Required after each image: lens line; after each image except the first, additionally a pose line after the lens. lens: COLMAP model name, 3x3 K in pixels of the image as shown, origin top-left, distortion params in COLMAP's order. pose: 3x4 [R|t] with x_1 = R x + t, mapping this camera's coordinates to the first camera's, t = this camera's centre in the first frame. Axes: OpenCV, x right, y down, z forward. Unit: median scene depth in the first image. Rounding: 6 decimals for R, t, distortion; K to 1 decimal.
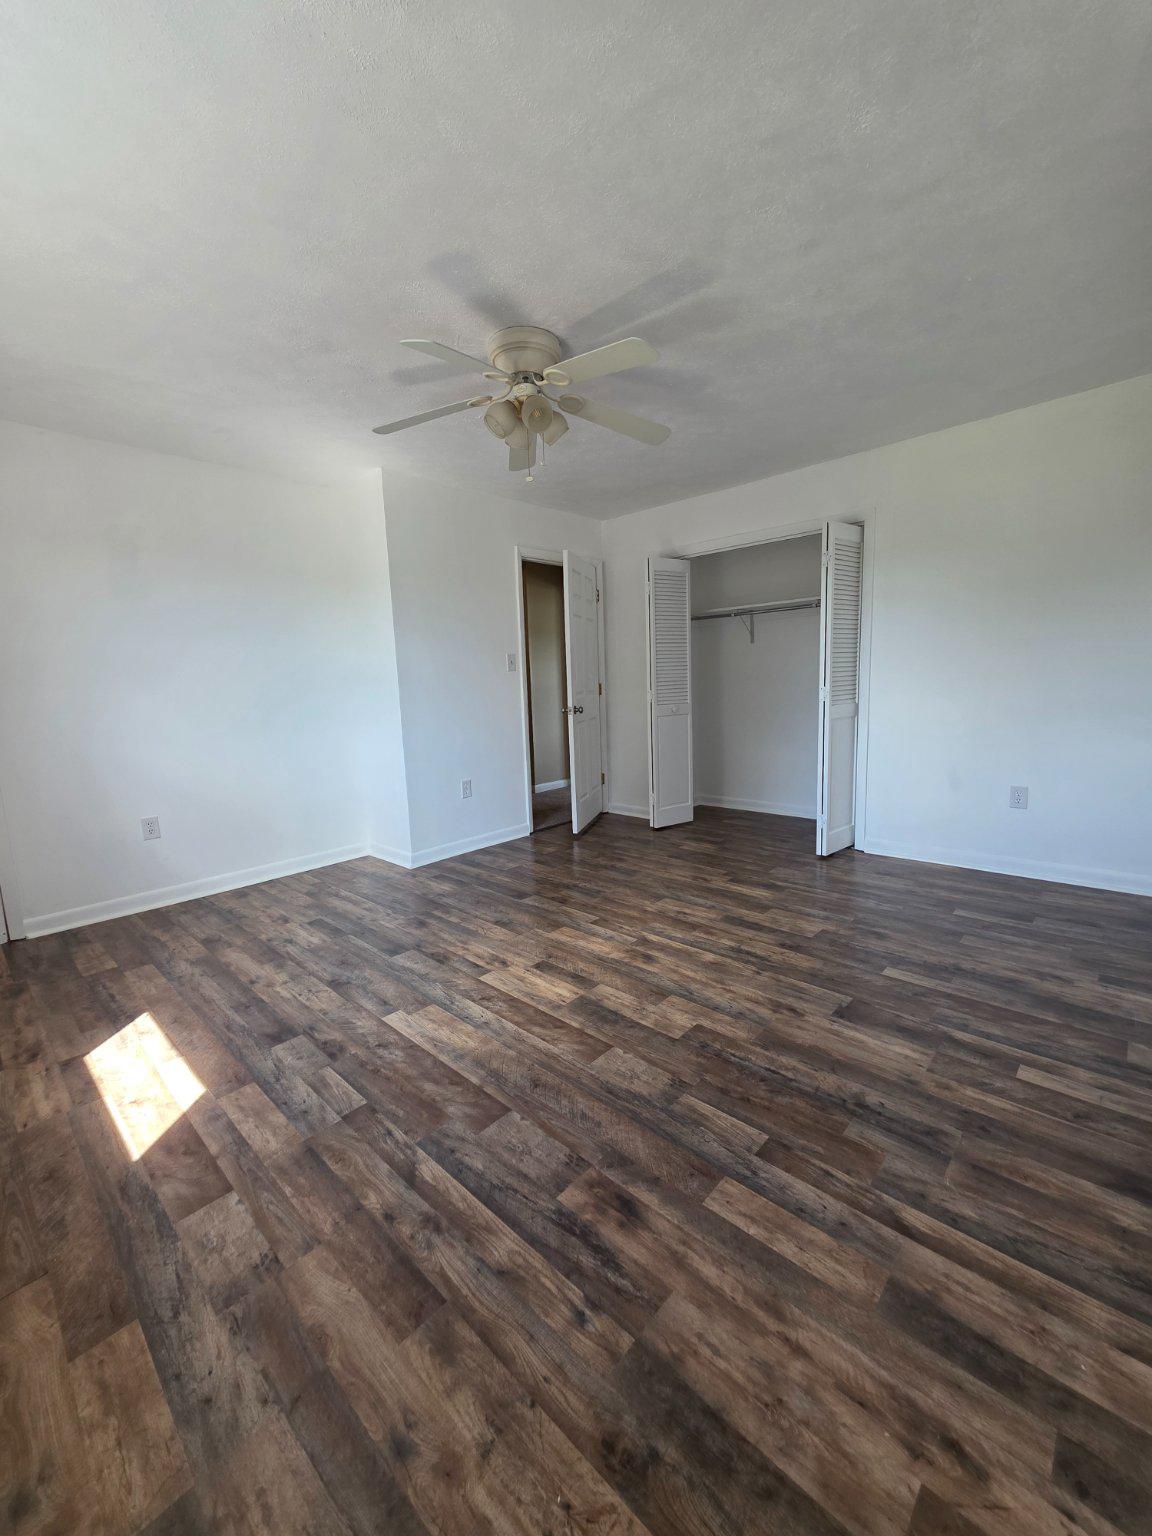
lens RADIAL K [[614.6, 0, 577.9], [0, 614.6, 763.8], [0, 0, 1]] dist [0.002103, -0.000198]
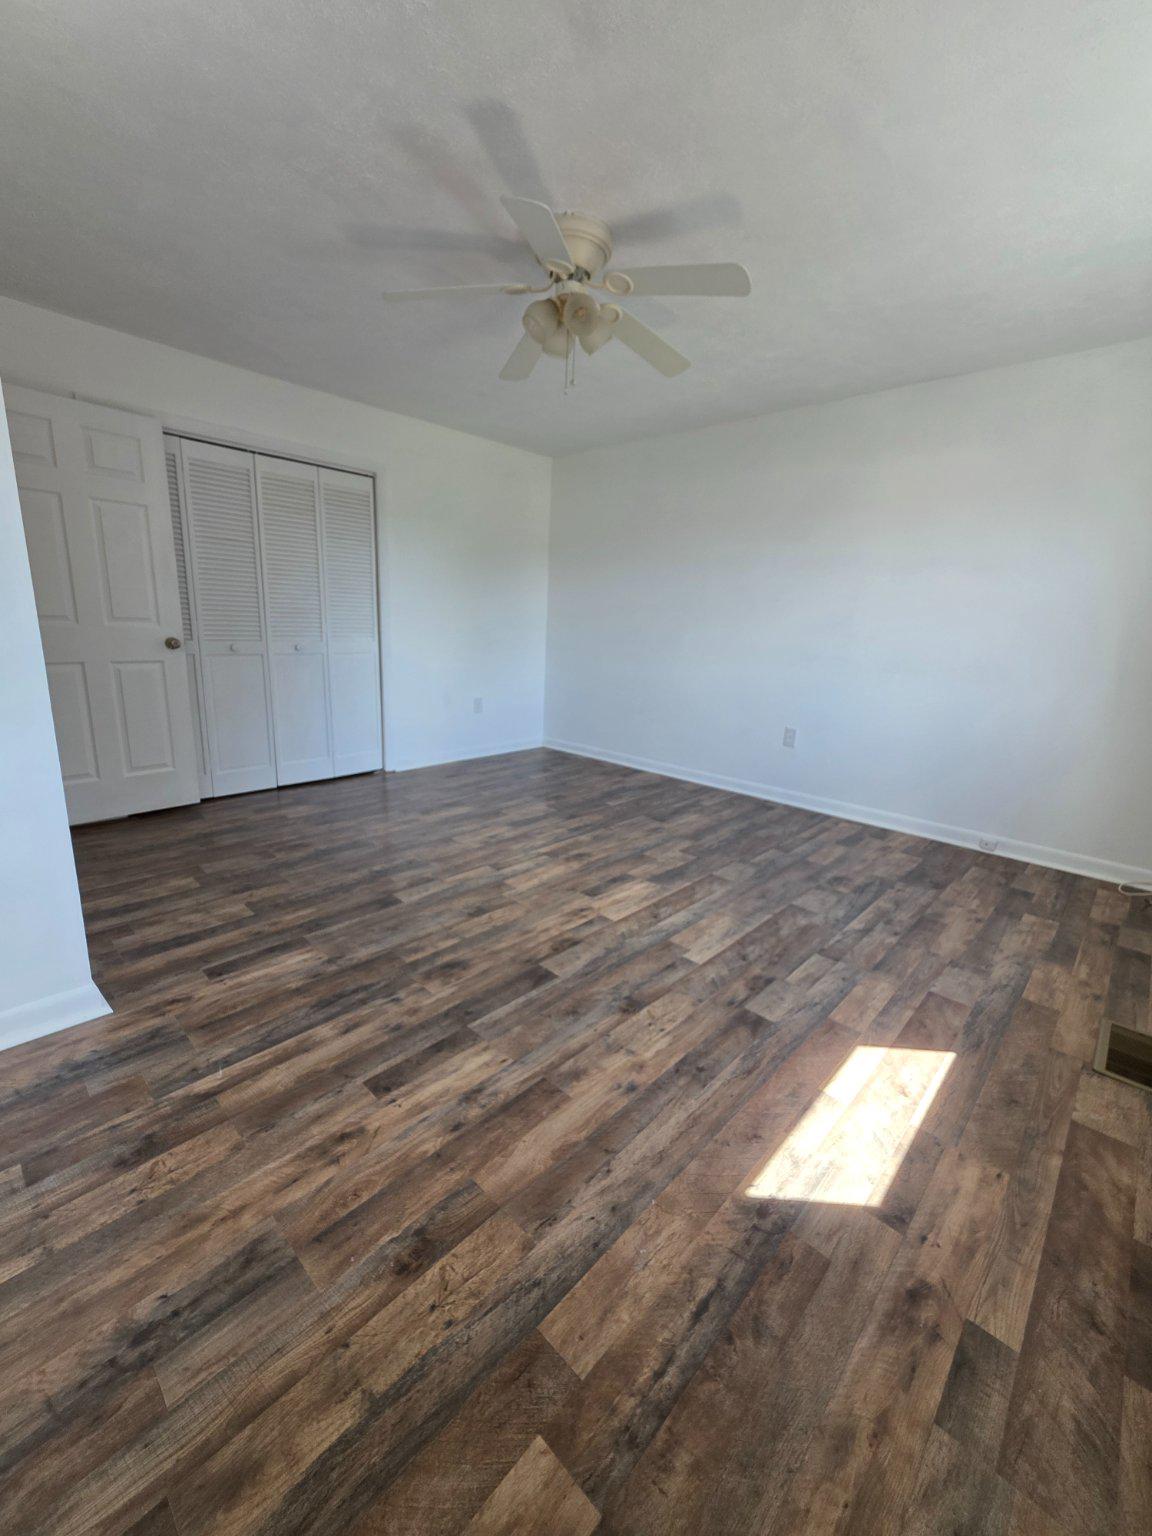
lens RADIAL K [[614.6, 0, 579.6], [0, 614.6, 760.6], [0, 0, 1]] dist [0.002103, -0.000198]
pose [[0.003002, -0.187114, 0.982334, -1.191192], [0.098002, 0.977664, 0.185925, -0.102704], [-0.995182, 0.095712, 0.021273, 1.109663]]
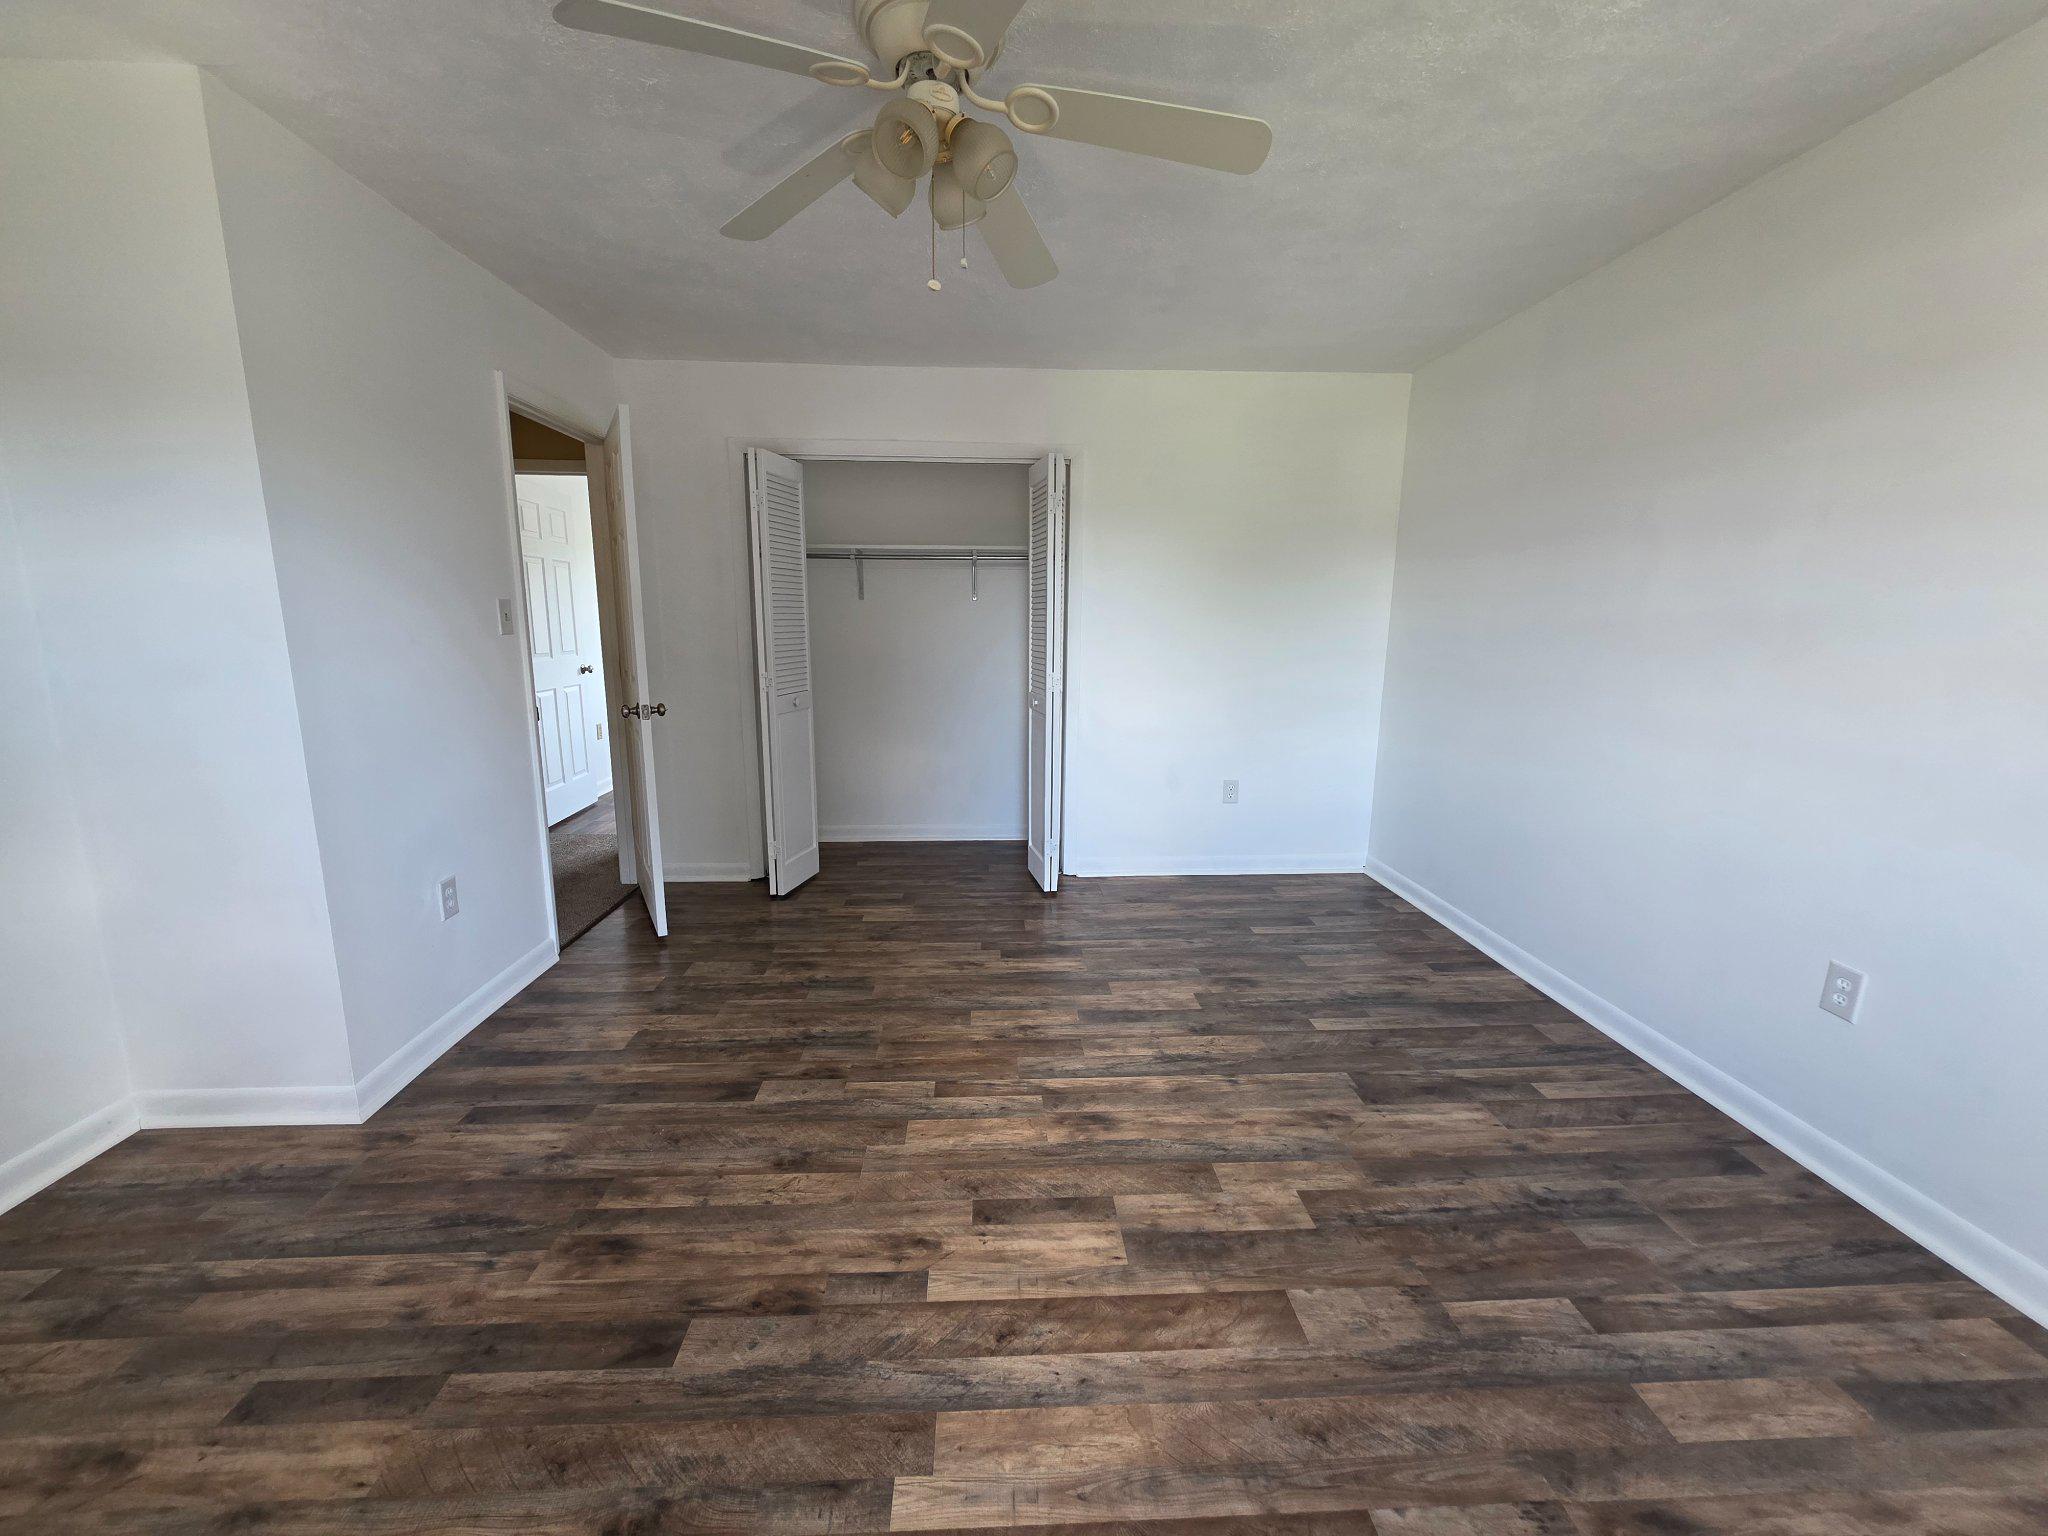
lens RADIAL K [[819.4, 0, 1027.1], [0, 819.4, 762.5], [0, 0, 1]] dist [0.002103, -0.000198]
pose [[0.693118, -0.084662, 0.715835, -0.588442], [0.066660, 0.996351, 0.053295, -0.115977], [-0.717735, 0.010777, 0.696233, 0.532971]]
